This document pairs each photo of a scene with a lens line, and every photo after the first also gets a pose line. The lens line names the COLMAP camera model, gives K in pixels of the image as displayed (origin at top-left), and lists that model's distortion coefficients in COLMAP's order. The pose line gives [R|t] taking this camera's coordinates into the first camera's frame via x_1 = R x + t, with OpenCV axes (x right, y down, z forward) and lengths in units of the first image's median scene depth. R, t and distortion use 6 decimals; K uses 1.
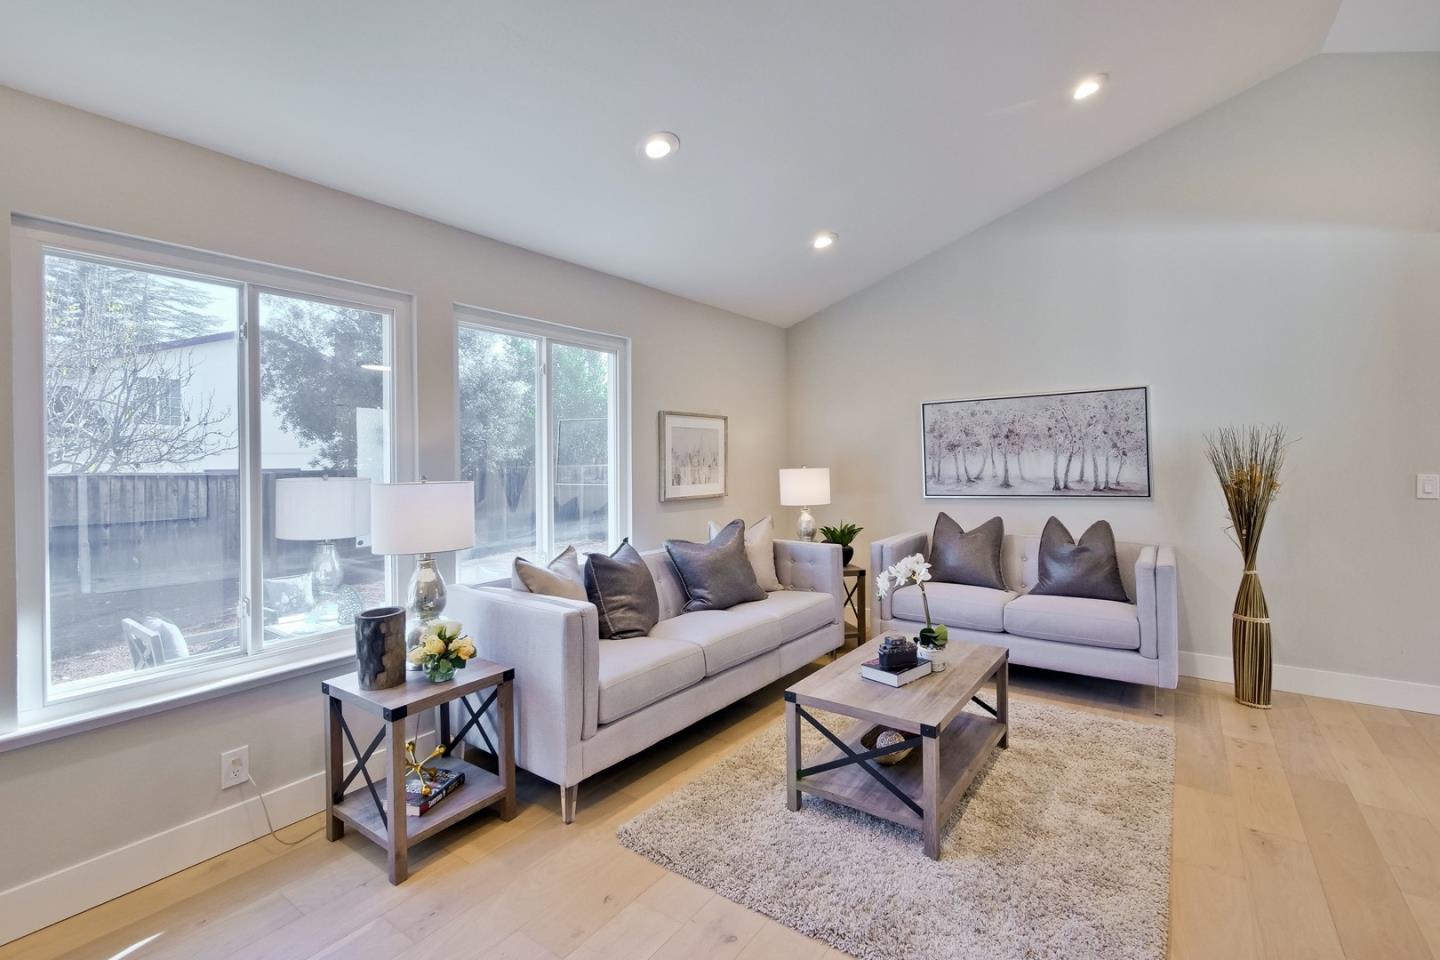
lens RADIAL K [[638.7, 0, 722.2], [0, 638.7, 461.4], [0, 0, 1]] dist [-0.002894, -0.000254]
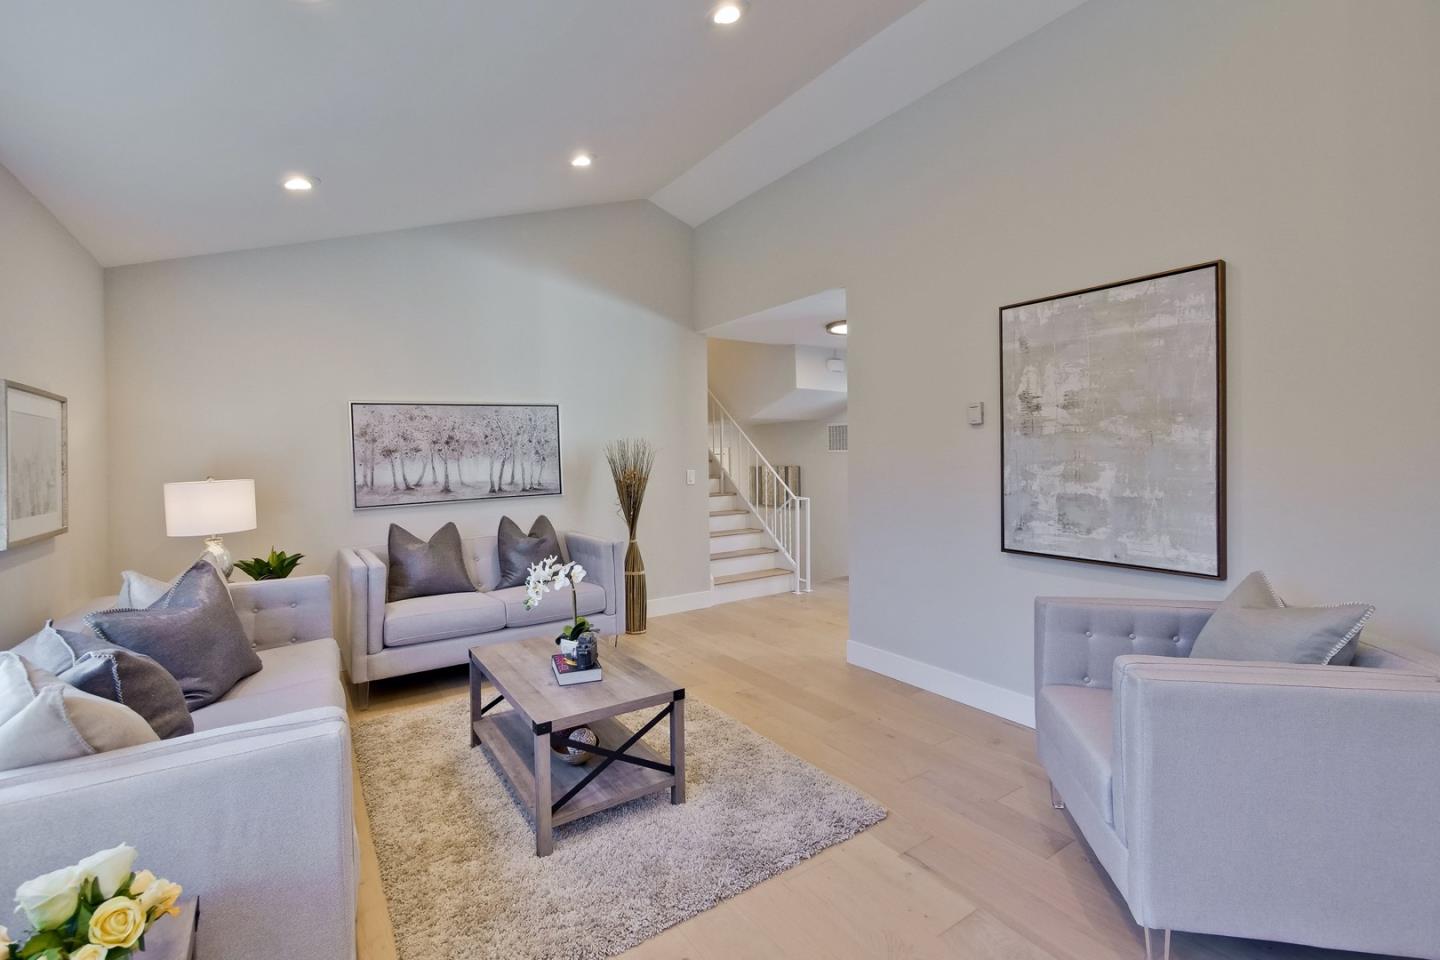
lens RADIAL K [[628.0, 0, 729.7], [0, 628.0, 462.4], [0, 0, 1]] dist [-0.002304, -0.000468]
pose [[0.348634, -0.005872, 0.937240, -0.345975], [0.019527, 0.999809, -0.001000, 0.001981], [-0.937055, 0.018650, 0.348682, 0.247819]]
